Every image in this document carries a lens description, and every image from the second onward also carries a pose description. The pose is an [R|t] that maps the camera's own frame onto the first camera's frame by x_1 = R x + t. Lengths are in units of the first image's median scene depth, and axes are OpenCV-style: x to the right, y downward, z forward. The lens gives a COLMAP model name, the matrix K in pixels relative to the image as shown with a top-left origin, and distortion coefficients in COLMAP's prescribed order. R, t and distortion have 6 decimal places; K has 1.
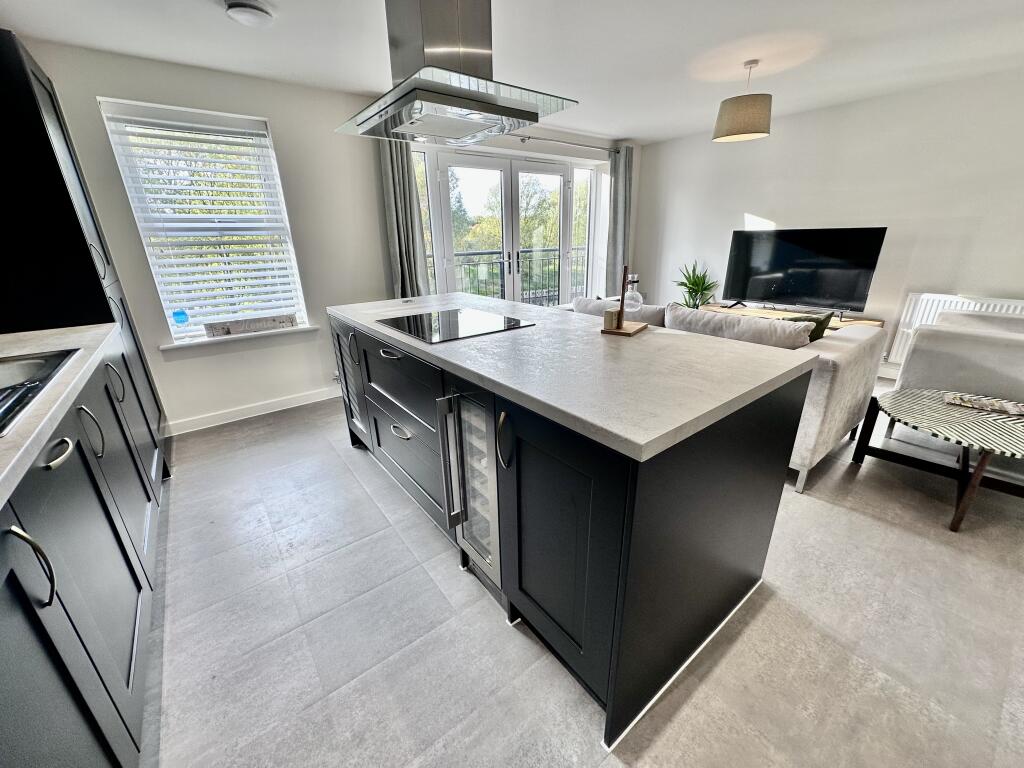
lens RADIAL K [[404.0, 0, 512.0], [0, 404.0, 384.0], [0, 0, 1]] dist [0.001412, 0.000007]
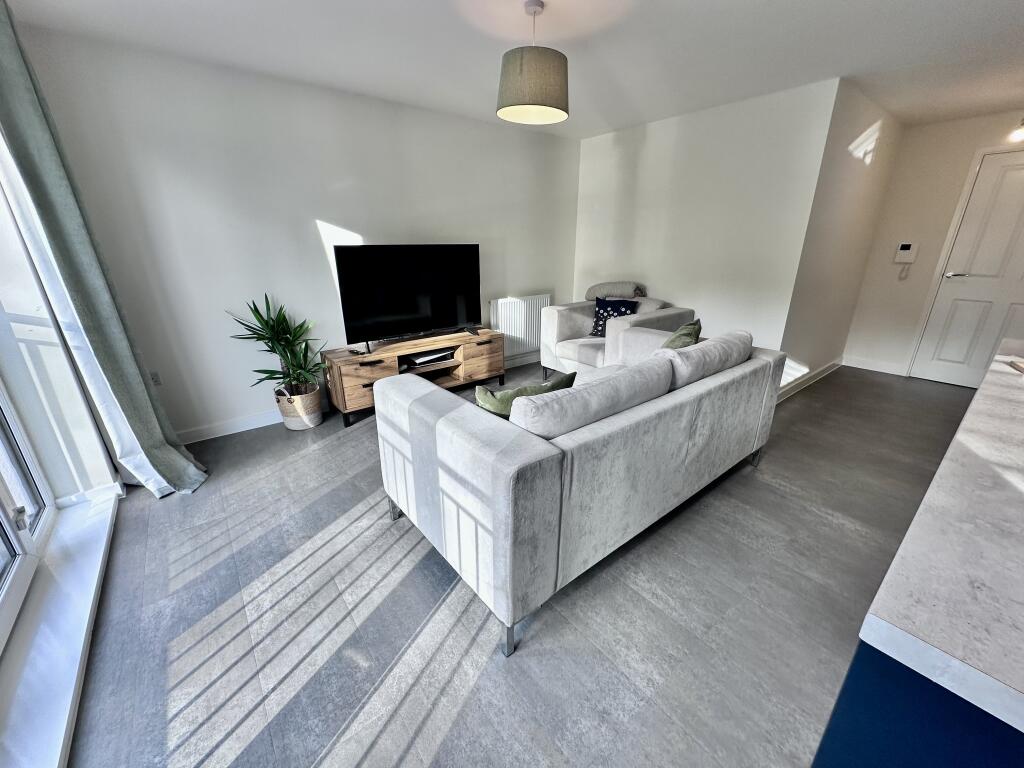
lens RADIAL K [[400.0, 0, 512.0], [0, 400.0, 384.0], [0, 0, 1]] dist [0.001184, -0.000040]
pose [[-0.006608, -0.304284, 0.952559, -0.209279], [0.353385, 0.890404, 0.286880, -0.366829], [-0.935455, 0.338515, 0.101646, 1.040176]]
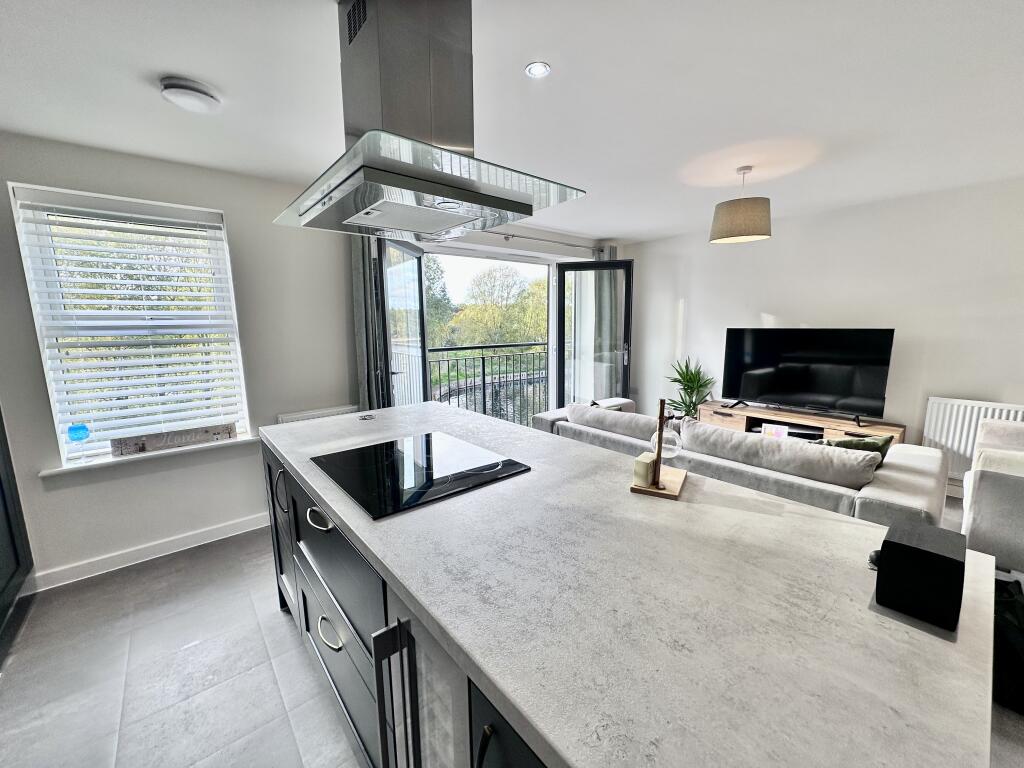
lens RADIAL K [[400.0, 0, 512.0], [0, 400.0, 384.0], [0, 0, 1]] dist [0.001184, -0.000040]
pose [[0.998932, 0.000790, 0.046207, -0.005494], [0.008199, 0.980961, -0.194031, -0.098023], [-0.045480, 0.194203, 0.979907, 0.169020]]
